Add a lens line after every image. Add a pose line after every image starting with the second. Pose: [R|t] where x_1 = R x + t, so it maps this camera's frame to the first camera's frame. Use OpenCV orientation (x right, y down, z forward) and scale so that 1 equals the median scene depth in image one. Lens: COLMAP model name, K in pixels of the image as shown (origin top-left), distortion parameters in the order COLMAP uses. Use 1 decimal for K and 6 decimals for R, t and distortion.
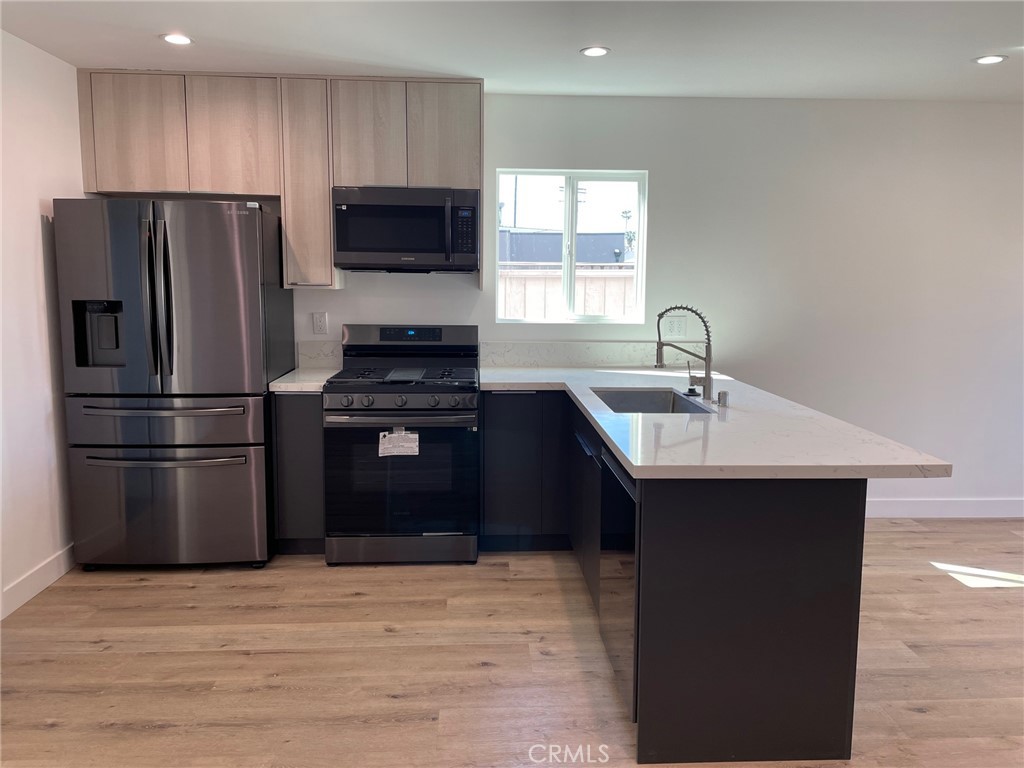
lens RADIAL K [[783.4, 0, 519.7], [0, 783.4, 378.2], [0, 0, 1]] dist [0.088074, -0.115746]
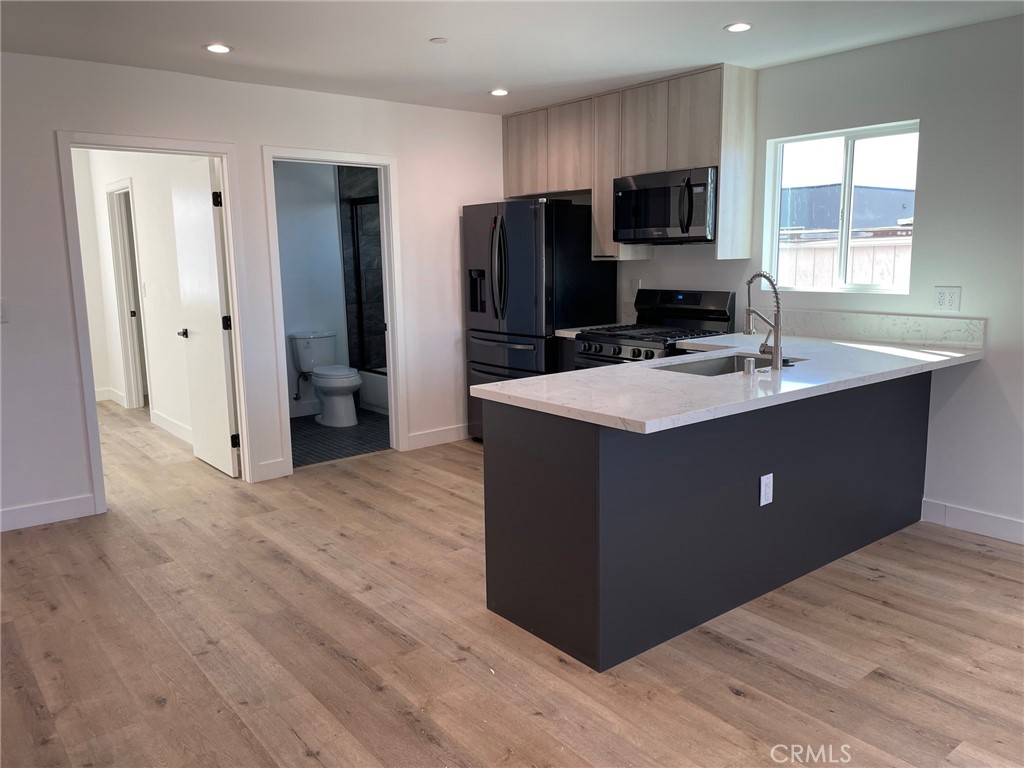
lens RADIAL K [[783.4, 0, 519.7], [0, 783.4, 378.2], [0, 0, 1]] dist [0.088074, -0.115746]
pose [[0.585389, 0.110489, -0.803189, 0.751838], [-0.086703, 0.993521, 0.073479, -0.004469], [0.806103, 0.026625, 0.591176, 0.148390]]
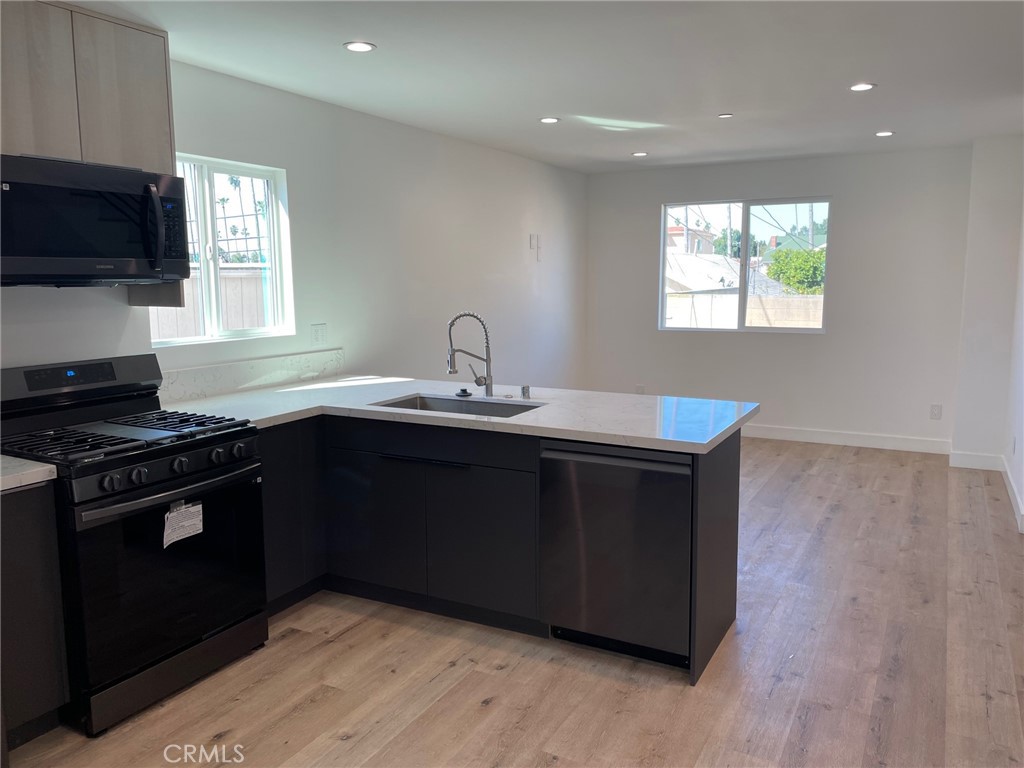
lens RADIAL K [[783.4, 0, 519.7], [0, 783.4, 378.2], [0, 0, 1]] dist [0.088074, -0.115746]
pose [[0.516775, -0.125259, 0.846908, -0.594727], [0.120311, 0.990047, 0.073017, -0.064958], [-0.847625, 0.064159, 0.526702, 0.342556]]
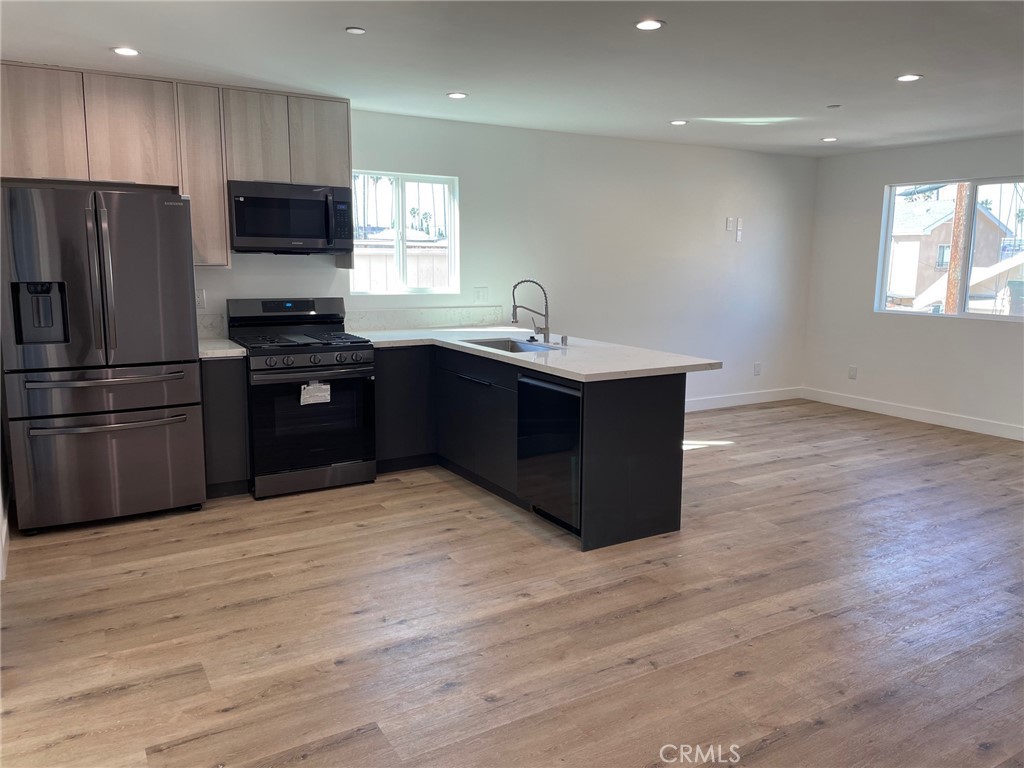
lens RADIAL K [[783.4, 0, 519.7], [0, 783.4, 378.2], [0, 0, 1]] dist [0.088074, -0.115746]
pose [[0.883091, -0.074721, 0.463213, -0.443404], [0.057757, 0.997041, 0.050722, 0.014409], [-0.465633, -0.018038, 0.884794, -0.254130]]
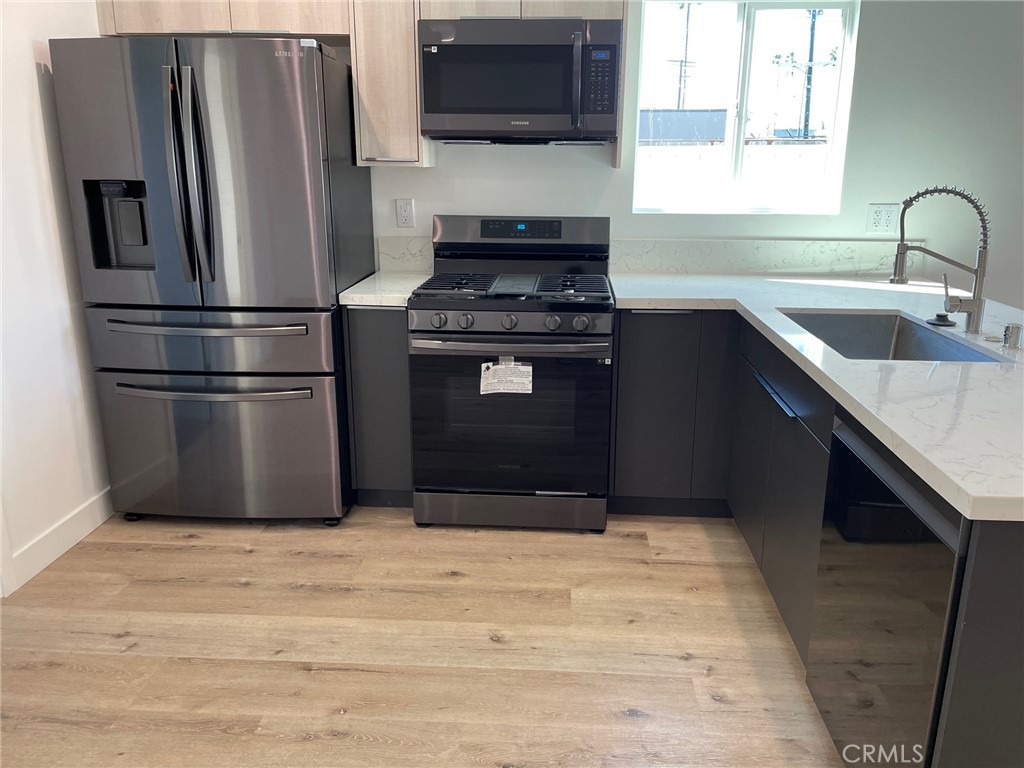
lens RADIAL K [[783.4, 0, 519.7], [0, 783.4, 378.2], [0, 0, 1]] dist [0.088074, -0.115746]
pose [[0.993154, 0.028151, -0.113372, -0.056011], [-0.012244, 0.990268, 0.138634, -0.020532], [0.116171, -0.136297, 0.983833, 0.262864]]
